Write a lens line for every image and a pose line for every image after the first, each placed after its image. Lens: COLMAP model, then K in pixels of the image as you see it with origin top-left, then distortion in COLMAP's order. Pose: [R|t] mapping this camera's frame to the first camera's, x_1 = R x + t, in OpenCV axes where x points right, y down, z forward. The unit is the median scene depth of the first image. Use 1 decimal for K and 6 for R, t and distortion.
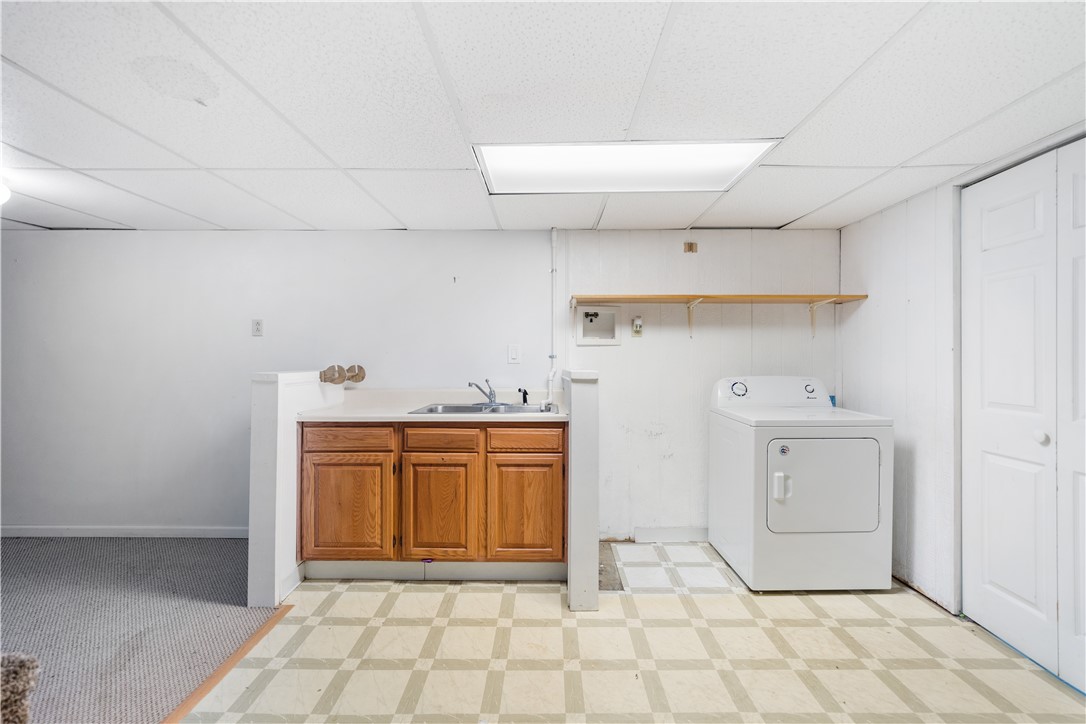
lens RADIAL K [[480.8, 0, 536.5], [0, 480.8, 359.7], [0, 0, 1]] dist [-0.000519, 0.000269]
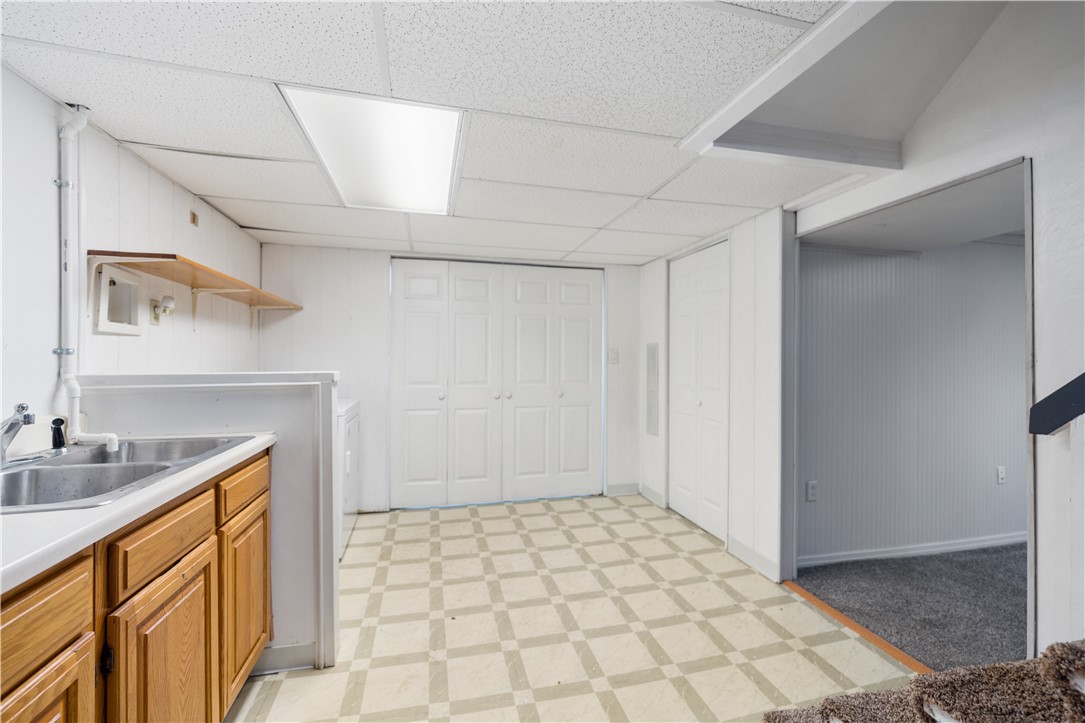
lens RADIAL K [[467.1, 0, 537.9], [0, 467.1, 359.1], [0, 0, 1]] dist [0.002024, 0.000438]
pose [[-0.269005, -0.000385, 0.963139, -0.913035], [-0.001699, 0.999999, -0.000075, 0.000621], [-0.963137, -0.001657, -0.269005, 1.025842]]
